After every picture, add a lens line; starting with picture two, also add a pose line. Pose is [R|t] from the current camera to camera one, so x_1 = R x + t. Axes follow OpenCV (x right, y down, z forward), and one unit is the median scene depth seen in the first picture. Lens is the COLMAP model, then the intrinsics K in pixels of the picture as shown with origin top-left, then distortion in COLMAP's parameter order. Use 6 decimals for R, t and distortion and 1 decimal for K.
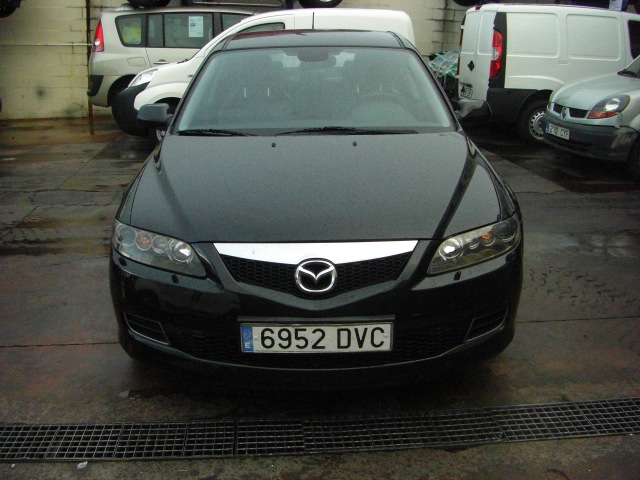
lens RADIAL K [[724.3, 0, 320.1], [0, 724.3, 237.0], [0, 0, 1]] dist [-0.168723, 0.000000]
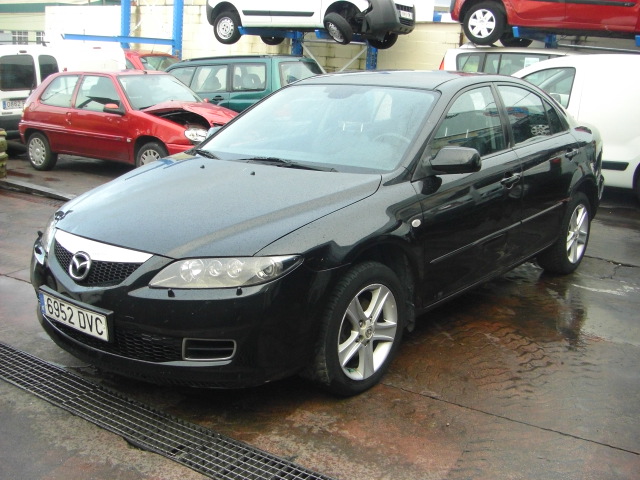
lens RADIAL K [[724.3, 0, 319.3], [0, 724.3, 238.2], [0, 0, 1]] dist [-0.168723, 0.000000]
pose [[0.774471, 0.162462, -0.611393, 1.048840], [-0.193087, 0.981050, 0.016099, -0.091451], [0.602422, 0.105584, 0.791164, 0.279051]]
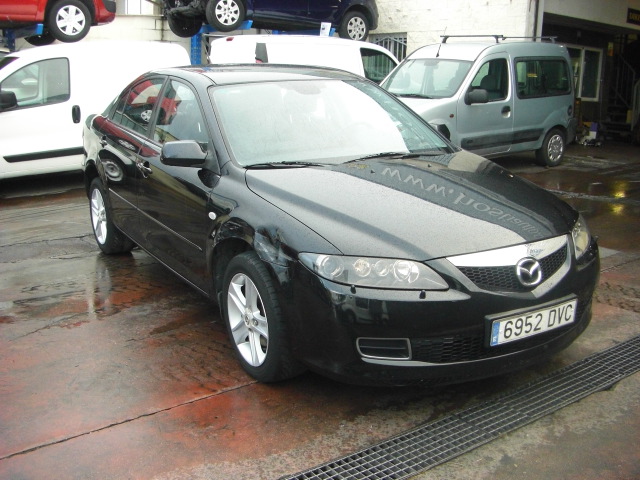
lens RADIAL K [[724.3, 0, 323.9], [0, 724.3, 240.0], [0, 0, 1]] dist [-0.168723, 0.000000]
pose [[0.852246, -0.117427, 0.509791, -0.909946], [0.134355, 0.990927, 0.003645, -0.050529], [-0.505594, 0.065386, 0.860291, 0.133691]]
